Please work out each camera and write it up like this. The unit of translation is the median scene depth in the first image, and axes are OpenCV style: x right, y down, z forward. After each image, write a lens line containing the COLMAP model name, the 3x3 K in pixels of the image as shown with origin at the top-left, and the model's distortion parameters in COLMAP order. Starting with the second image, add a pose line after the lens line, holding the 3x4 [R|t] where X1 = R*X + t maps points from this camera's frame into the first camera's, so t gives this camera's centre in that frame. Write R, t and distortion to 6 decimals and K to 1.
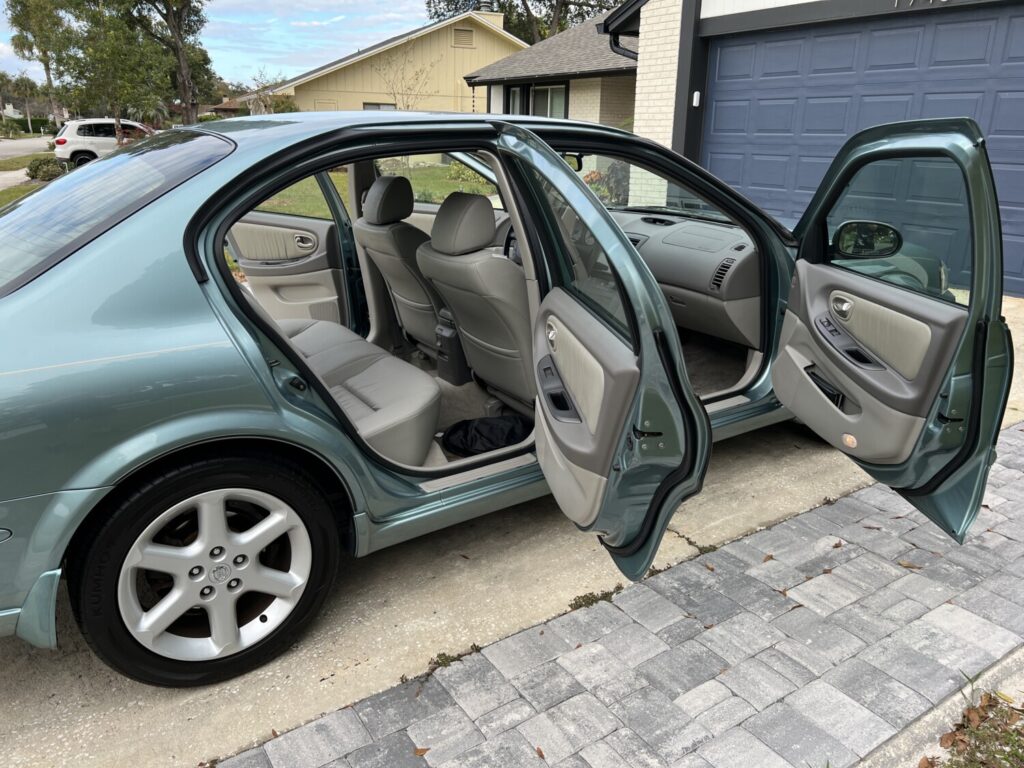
lens RADIAL K [[786.5, 0, 512.0], [0, 786.5, 384.0], [0, 0, 1]] dist [0.040070, -0.060671]
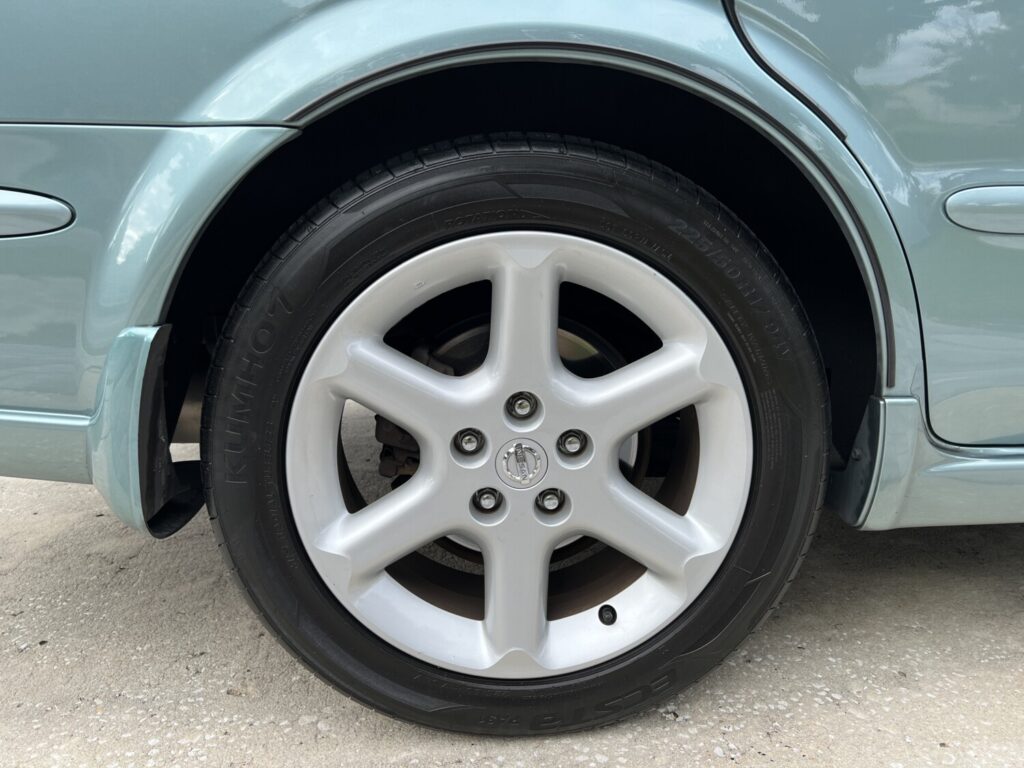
lens RADIAL K [[786.5, 0, 512.0], [0, 786.5, 384.0], [0, 0, 1]] dist [0.040070, -0.060671]
pose [[0.862266, 0.116870, -0.492787, -0.177891], [-0.164609, 0.984854, -0.054459, 0.218414], [0.478959, 0.128075, 0.868444, 0.633718]]
